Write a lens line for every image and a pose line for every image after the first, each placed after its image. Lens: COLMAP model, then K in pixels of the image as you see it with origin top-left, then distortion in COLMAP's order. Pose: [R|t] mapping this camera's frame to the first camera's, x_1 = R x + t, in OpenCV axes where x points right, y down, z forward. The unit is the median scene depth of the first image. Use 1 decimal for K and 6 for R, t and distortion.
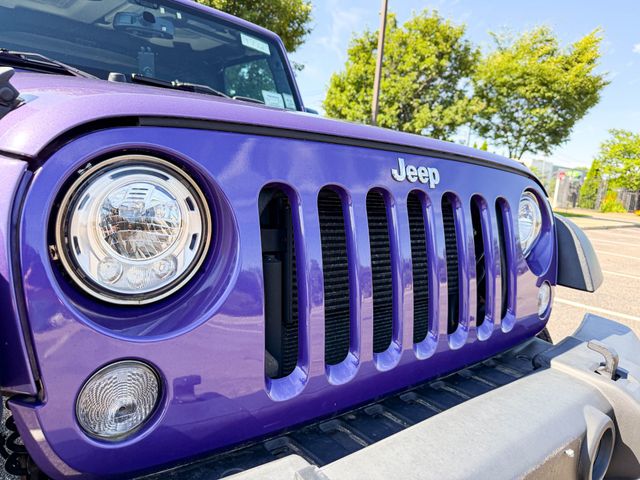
lens RADIAL K [[459.3, 0, 320.0], [0, 459.3, 240.0], [0, 0, 1]] dist [-0.030994, -0.003914]
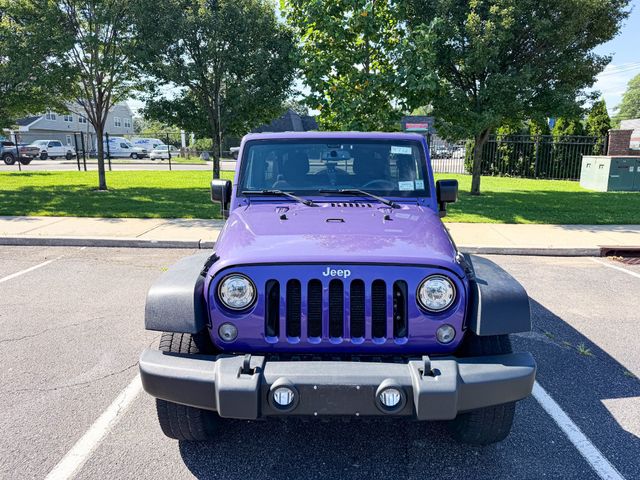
lens RADIAL K [[459.3, 0, 320.0], [0, 459.3, 240.0], [0, 0, 1]] dist [-0.030994, -0.003914]
pose [[0.757195, 0.036207, -0.652185, 0.090237], [-0.023671, 0.999328, 0.027997, -0.019693], [0.652760, -0.005761, 0.757543, -0.051484]]
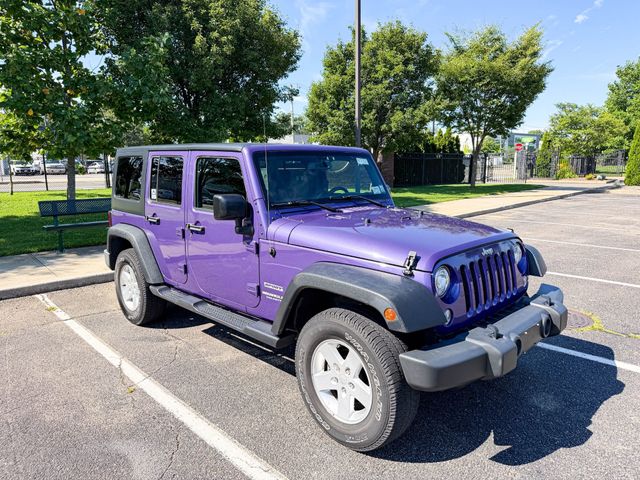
lens RADIAL K [[444.2, 0, 323.1], [0, 444.2, 237.2], [0, 0, 1]] dist [0.000260, -0.003220]
pose [[0.992312, -0.107896, 0.060632, -0.059070], [0.106171, 0.993865, 0.030997, -0.024145], [-0.063604, -0.024321, 0.997679, -0.110360]]
